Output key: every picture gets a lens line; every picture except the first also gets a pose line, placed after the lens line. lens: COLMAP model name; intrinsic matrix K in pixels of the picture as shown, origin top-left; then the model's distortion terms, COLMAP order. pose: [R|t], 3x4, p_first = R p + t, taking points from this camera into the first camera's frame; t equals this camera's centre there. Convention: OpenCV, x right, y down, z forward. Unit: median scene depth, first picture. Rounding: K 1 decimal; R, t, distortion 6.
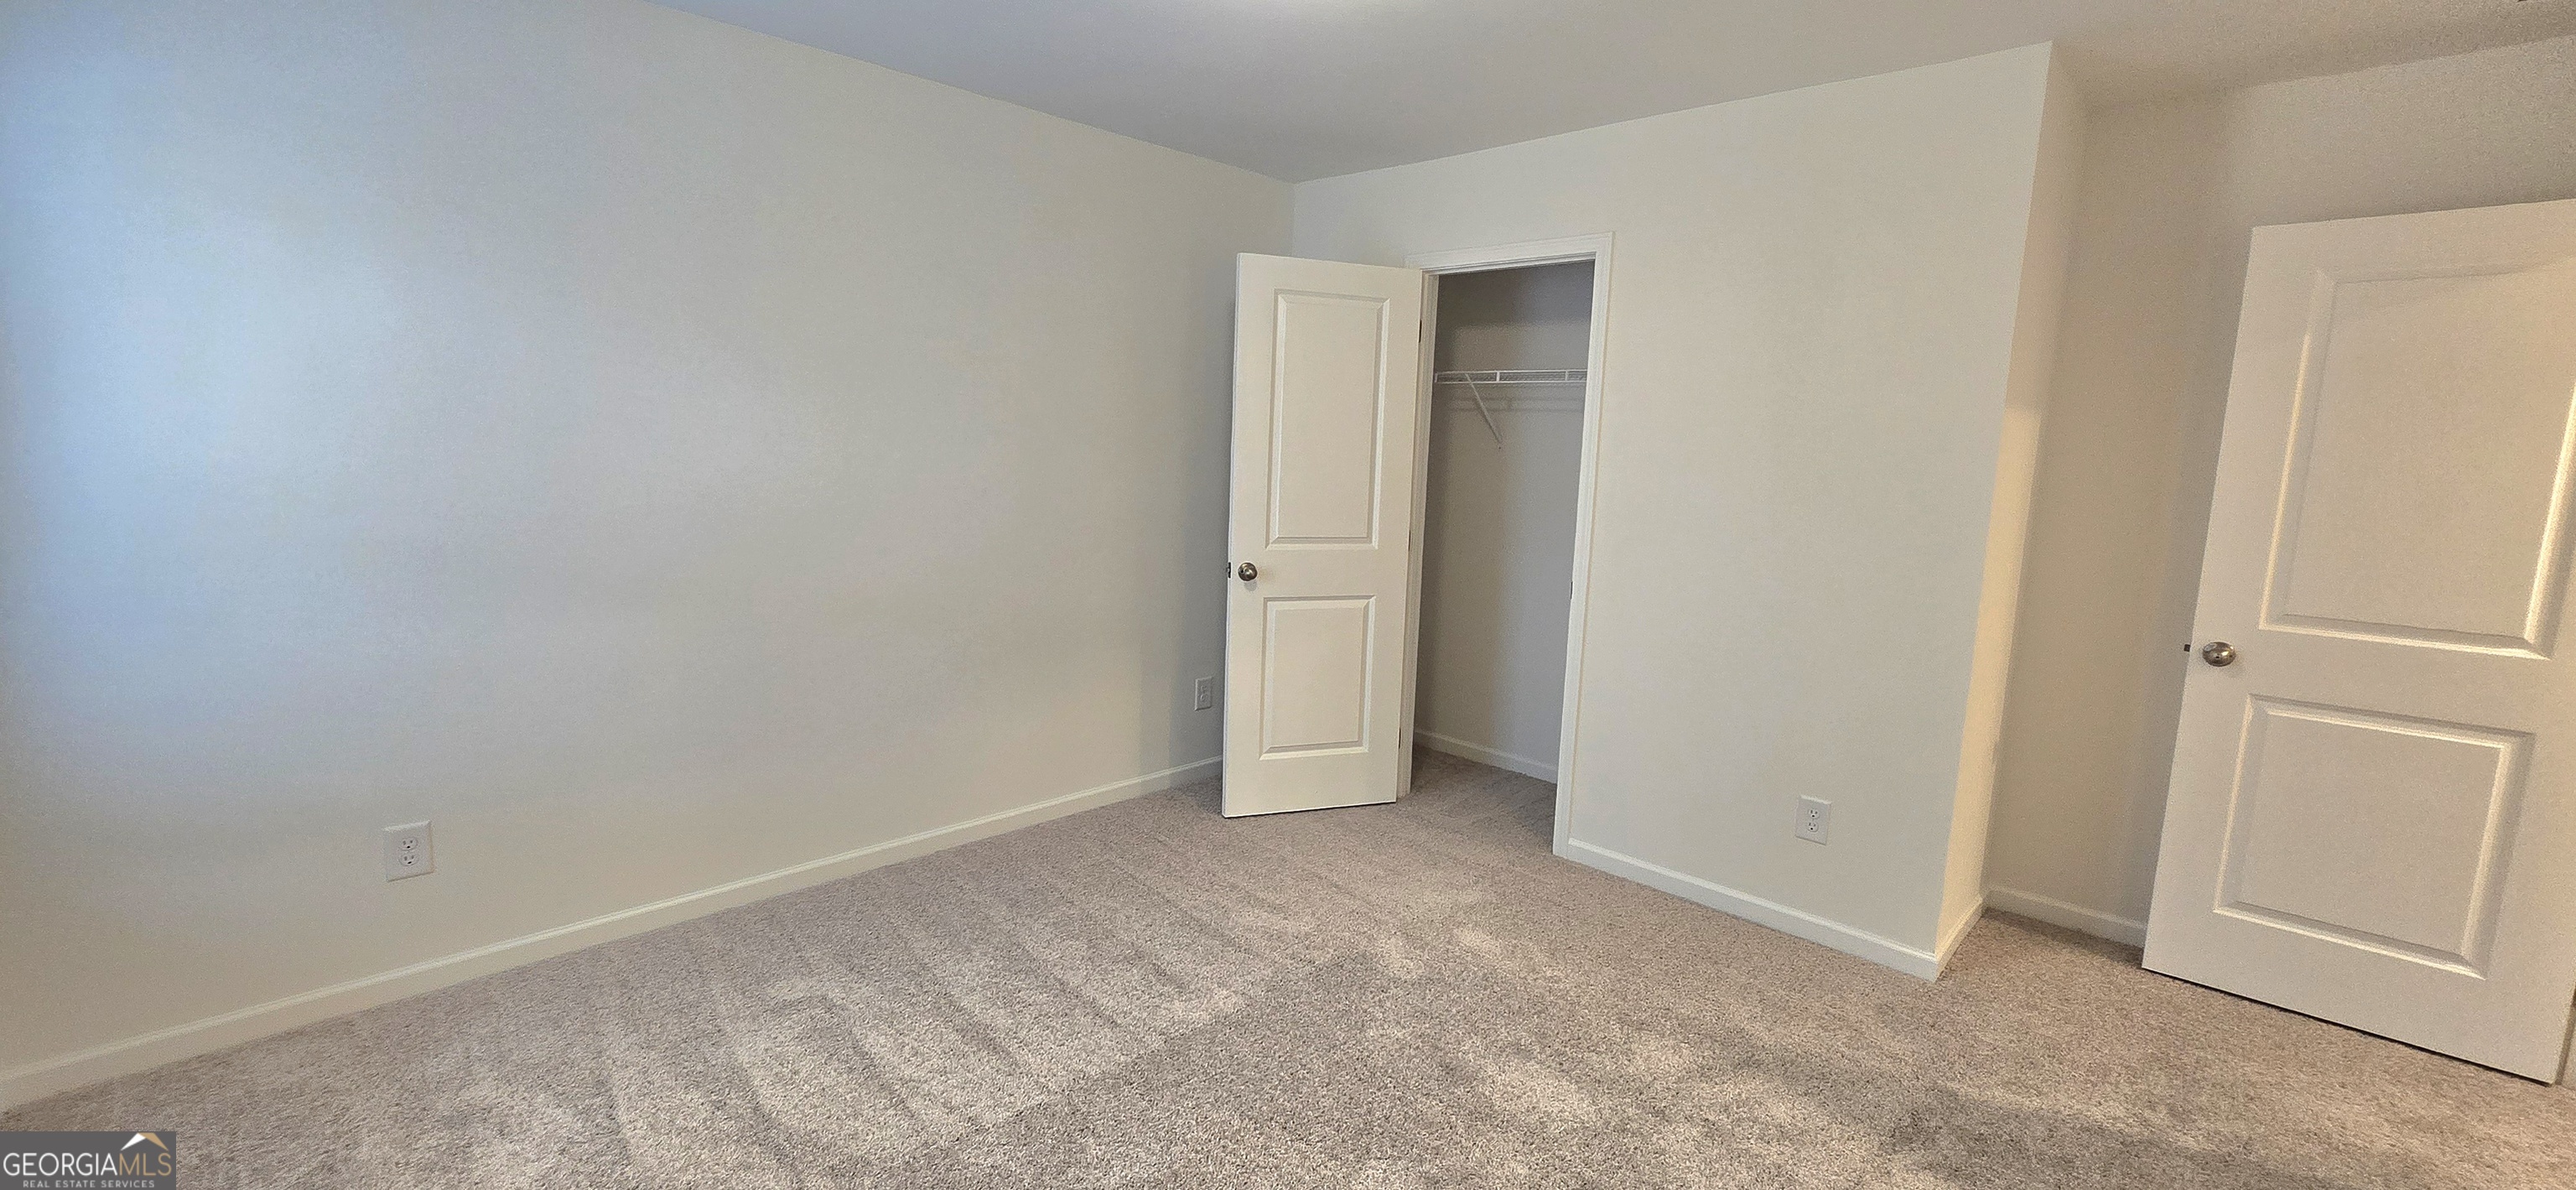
lens RADIAL K [[1057.5, 0, 1270.6], [0, 1057.5, 581.7], [0, 0, 1]] dist [-0.004754, -0.000144]
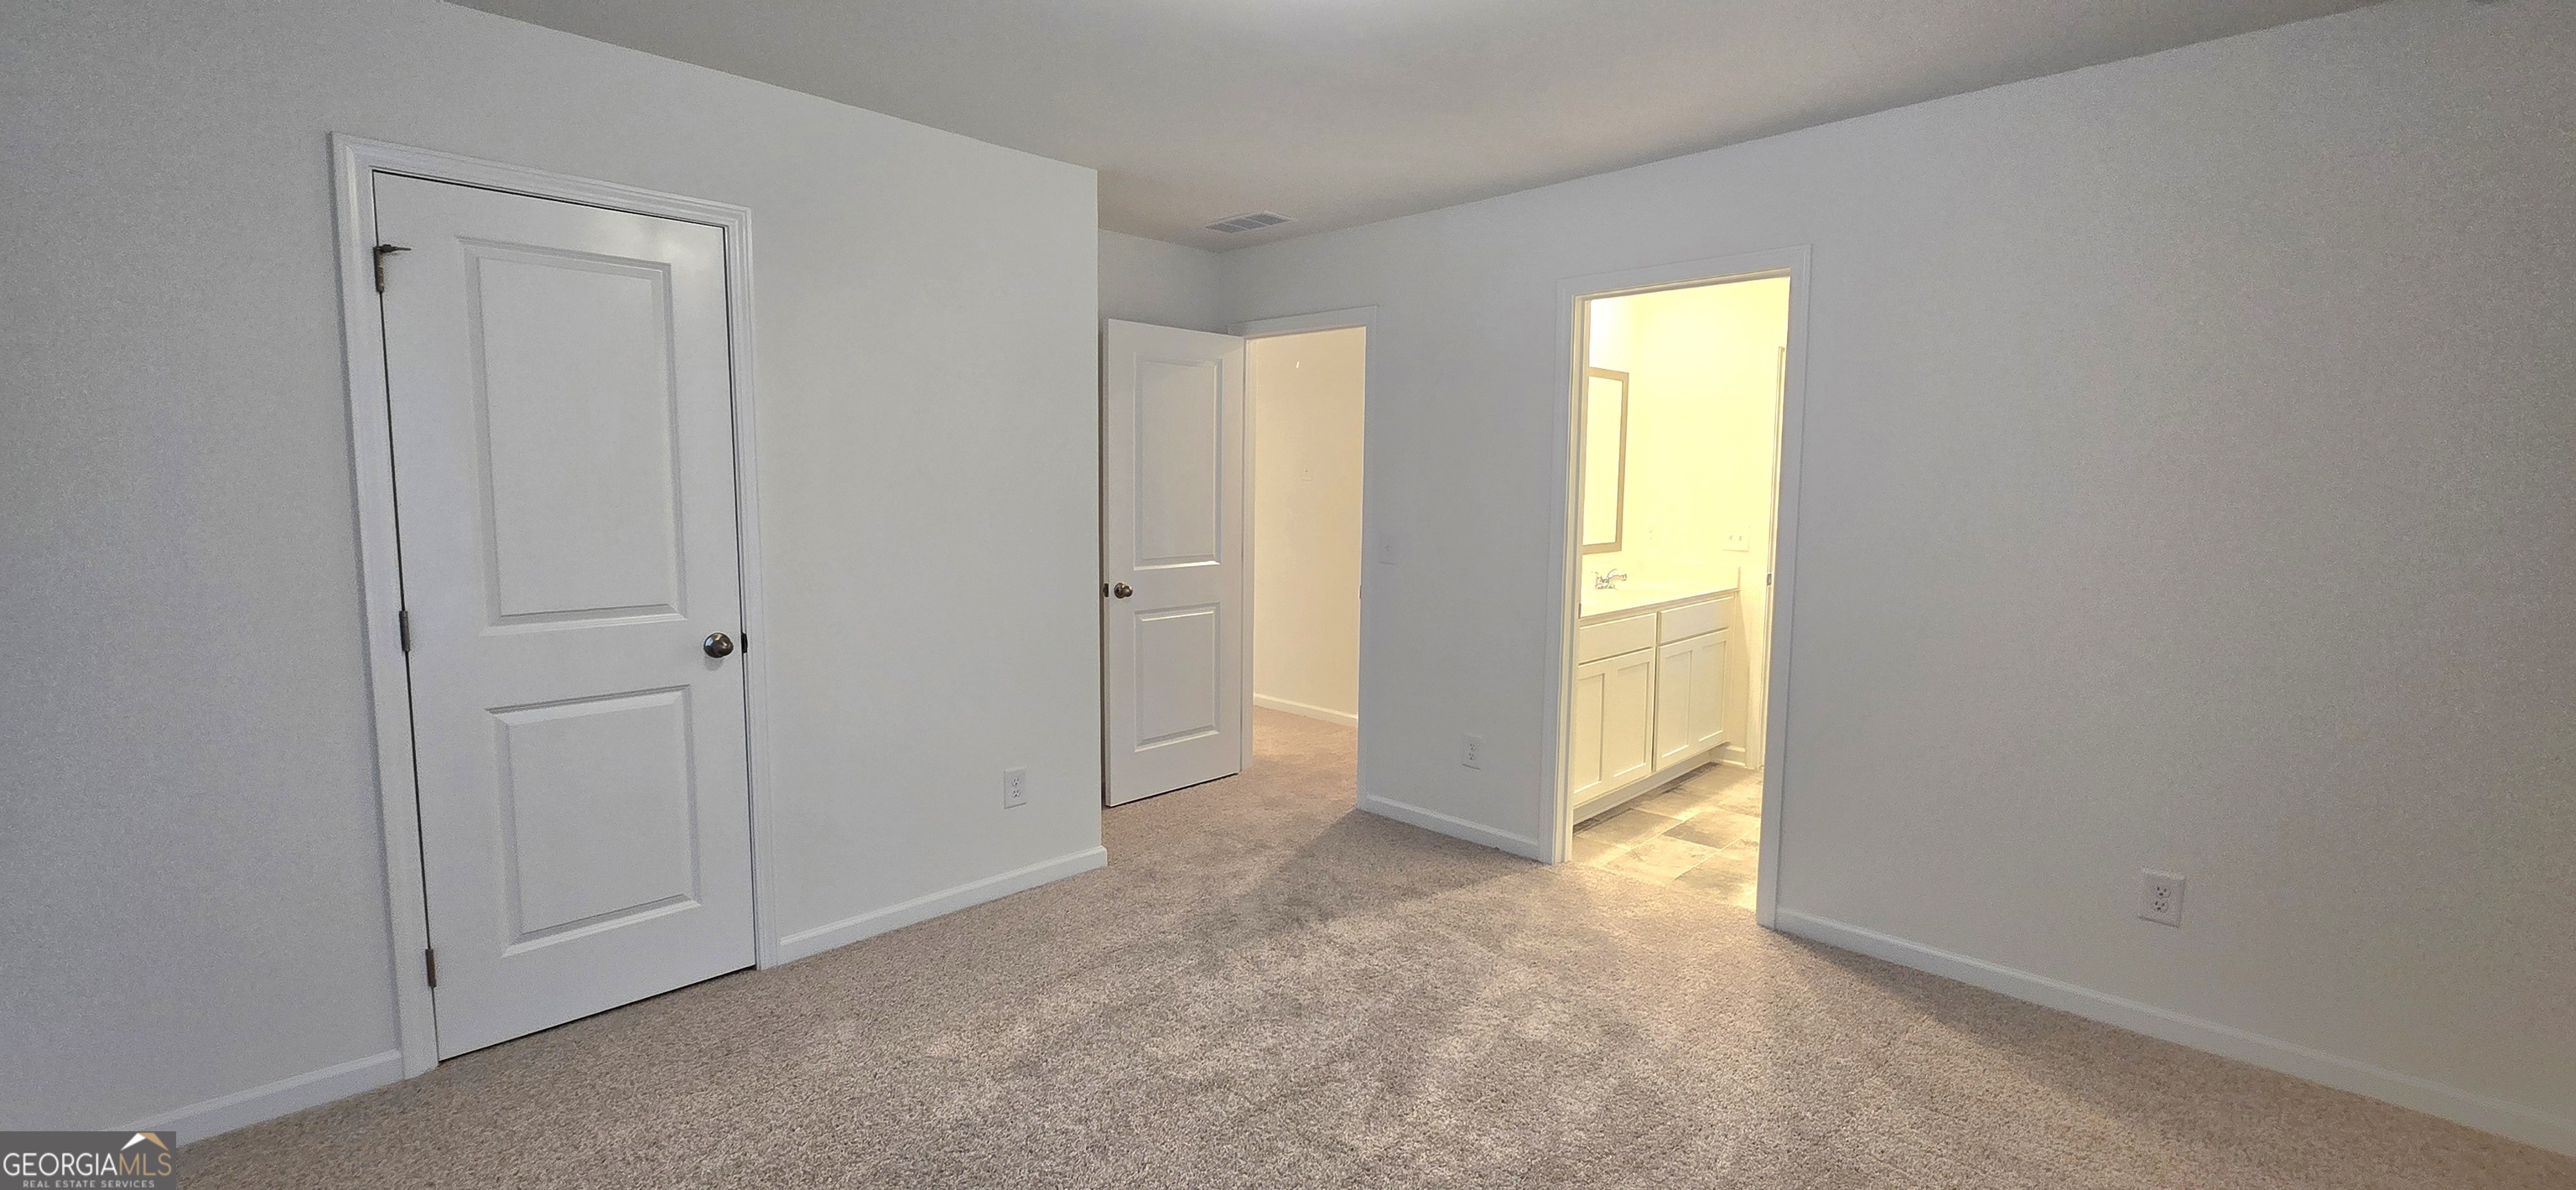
lens RADIAL K [[1057.5, 0, 1270.6], [0, 1057.5, 581.7], [0, 0, 1]] dist [-0.004754, -0.000144]
pose [[0.010685, -0.132822, 0.991082, -0.723952], [0.131727, 0.982688, 0.130277, -0.131721], [-0.991228, 0.129160, 0.027997, 0.810337]]
